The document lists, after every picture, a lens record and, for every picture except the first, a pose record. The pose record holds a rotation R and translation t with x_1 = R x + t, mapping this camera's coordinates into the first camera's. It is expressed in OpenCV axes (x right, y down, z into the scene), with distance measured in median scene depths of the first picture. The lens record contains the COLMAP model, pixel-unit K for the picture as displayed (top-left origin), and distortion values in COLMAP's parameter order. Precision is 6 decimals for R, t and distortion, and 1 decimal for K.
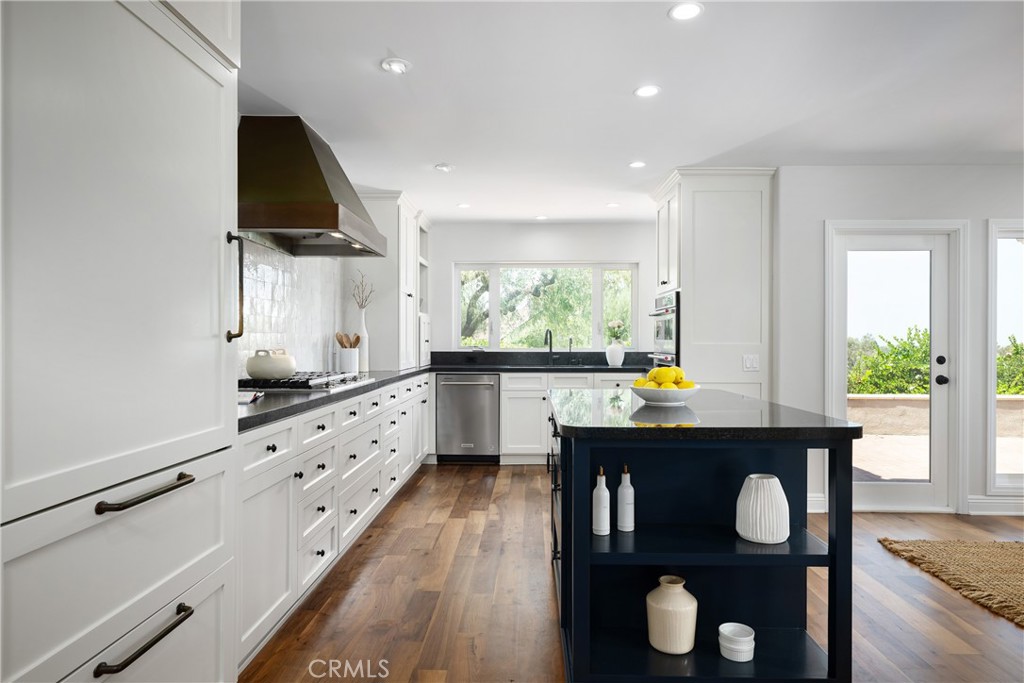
lens RADIAL K [[623.0, 0, 512.0], [0, 623.0, 341.5], [0, 0, 1]] dist [-0.002260, -0.000720]
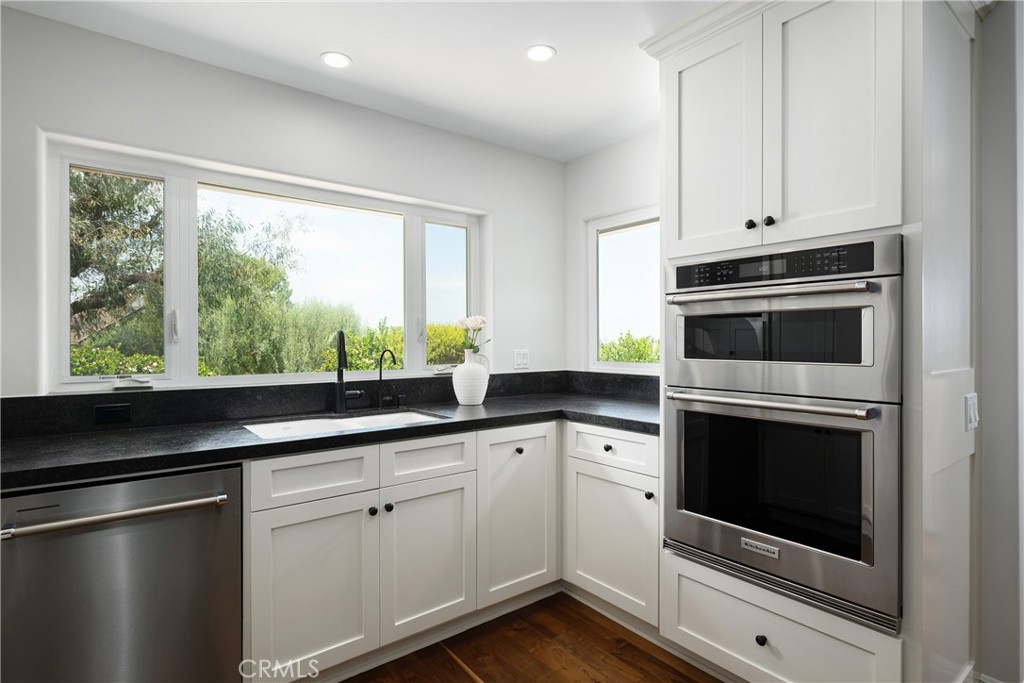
lens RADIAL K [[523.2, 0, 512.0], [0, 523.2, 341.5], [0, 0, 1]] dist [-0.002444, -0.000375]
pose [[0.775222, -0.007423, 0.631645, -0.105058], [0.005770, 0.999972, 0.004669, -0.018249], [-0.631662, 0.000025, 0.775244, 0.845663]]
